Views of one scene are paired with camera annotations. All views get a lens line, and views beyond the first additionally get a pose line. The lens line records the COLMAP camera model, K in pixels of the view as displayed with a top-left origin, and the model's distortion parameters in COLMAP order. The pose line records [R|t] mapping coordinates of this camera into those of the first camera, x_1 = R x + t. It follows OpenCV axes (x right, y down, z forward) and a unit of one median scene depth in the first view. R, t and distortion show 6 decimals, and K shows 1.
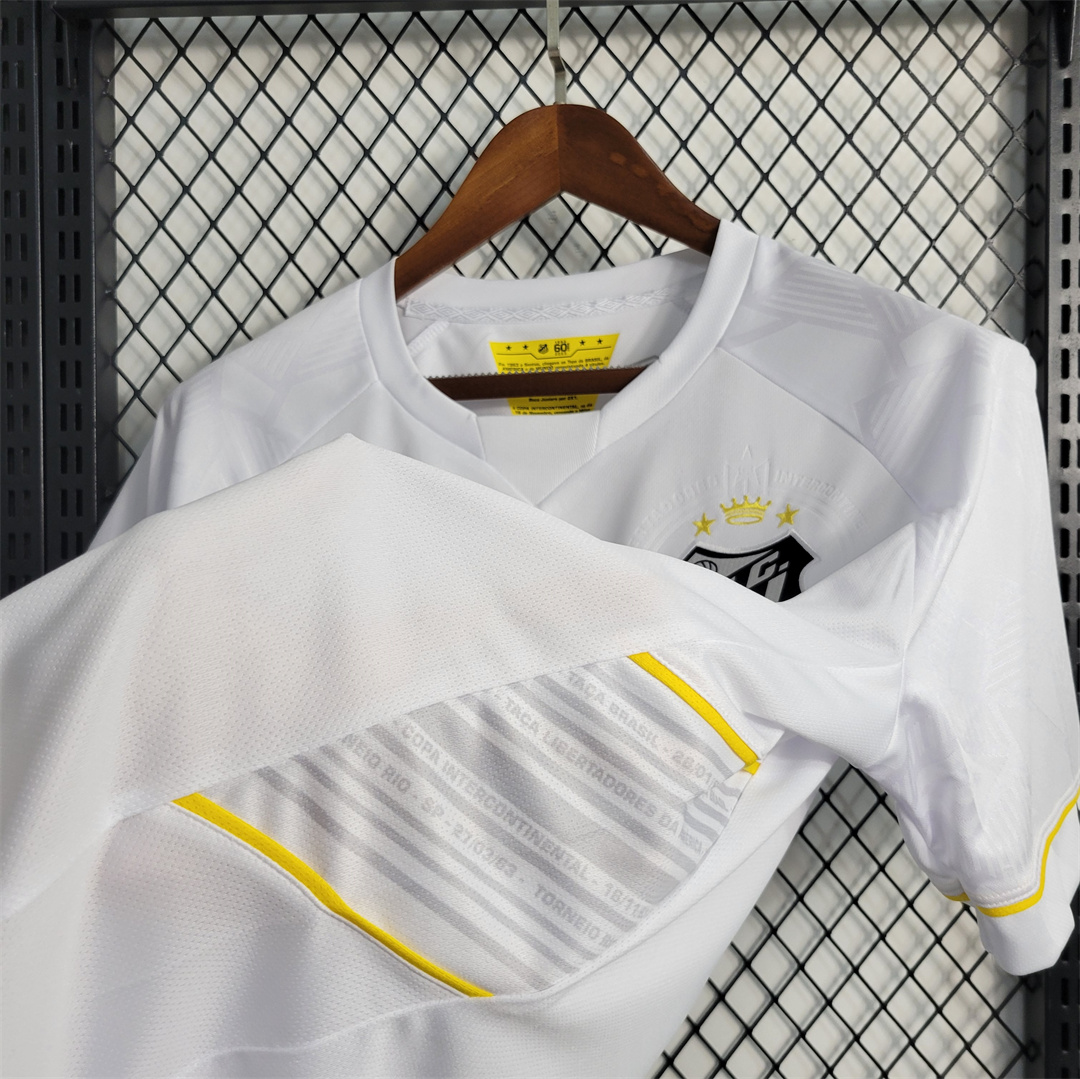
lens RADIAL K [[1075.6, 0, 541.9], [0, 1075.6, 538.1], [0, 0, 1]] dist [0.008020, 0.000000]
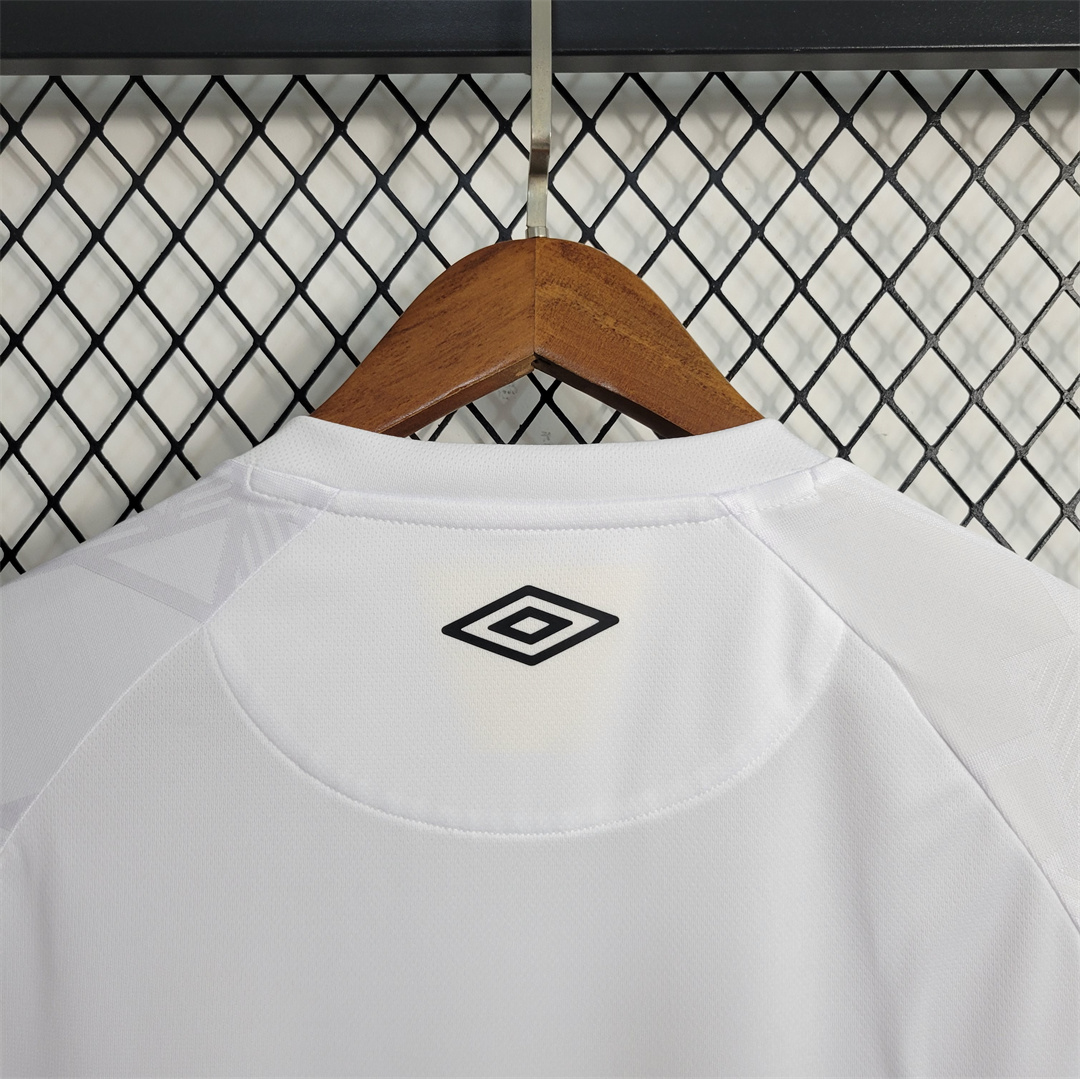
lens RADIAL K [[1075.6, 0, 540.1], [0, 1075.6, 537.0], [0, 0, 1]] dist [0.008020, 0.000000]
pose [[0.999756, 0.013820, 0.017240, 0.019078], [-0.012994, 0.998803, -0.047149, -0.183192], [-0.017871, 0.046913, 0.998739, 0.367036]]
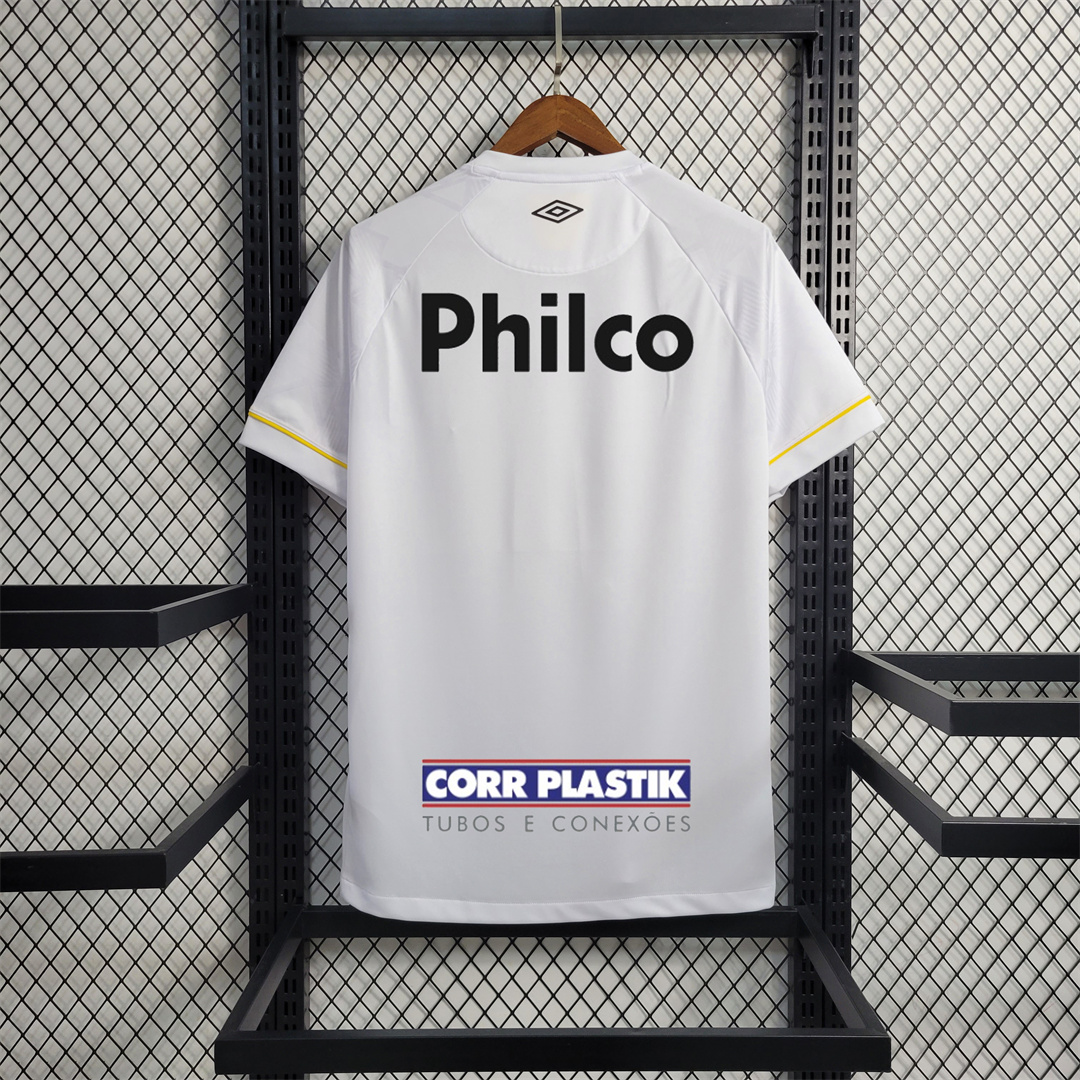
lens RADIAL K [[1075.6, 0, 536.7], [0, 1075.6, 539.9], [0, 0, 1]] dist [0.008020, 0.000000]
pose [[0.998640, -0.002701, 0.052074, -0.102903], [0.001936, 0.999890, 0.014734, 0.344175], [-0.052108, -0.014613, 0.998535, -0.869650]]
